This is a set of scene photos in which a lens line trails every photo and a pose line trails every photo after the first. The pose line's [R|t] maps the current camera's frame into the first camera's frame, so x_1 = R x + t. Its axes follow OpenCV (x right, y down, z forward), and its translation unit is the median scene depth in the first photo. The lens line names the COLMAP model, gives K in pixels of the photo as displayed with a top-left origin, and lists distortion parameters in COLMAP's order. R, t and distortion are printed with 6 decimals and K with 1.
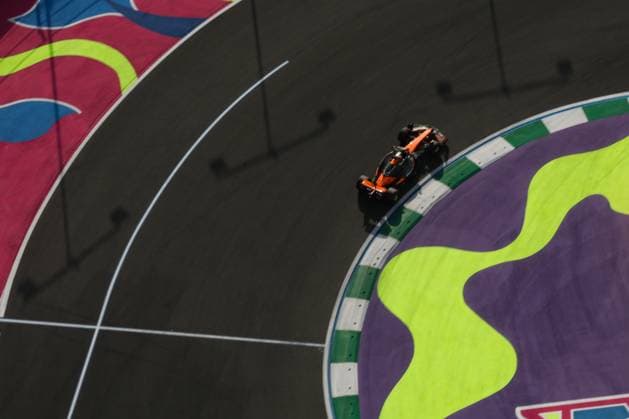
lens RADIAL K [[4671.7, 0, 319.4], [0, 4671.7, 208.5], [0, 0, 1]] dist [2.829609, 0.000000]
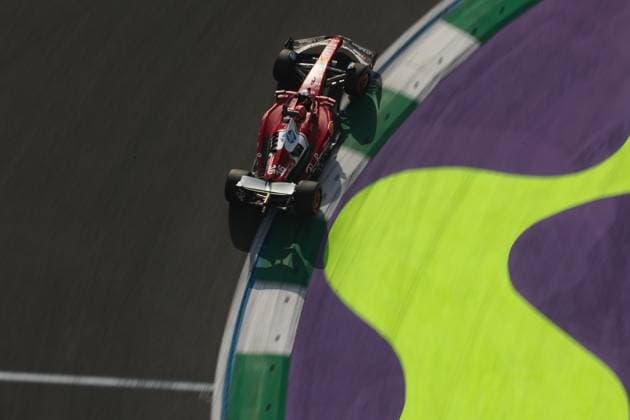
lens RADIAL K [[4679.1, 0, 310.9], [0, 4679.1, 210.6], [0, 0, 1]] dist [2.829609, 0.000000]
pose [[0.999260, -0.024527, -0.029627, 0.025028], [0.026293, 0.997806, 0.060767, -0.016307], [0.028071, -0.061501, 0.997712, 0.535905]]
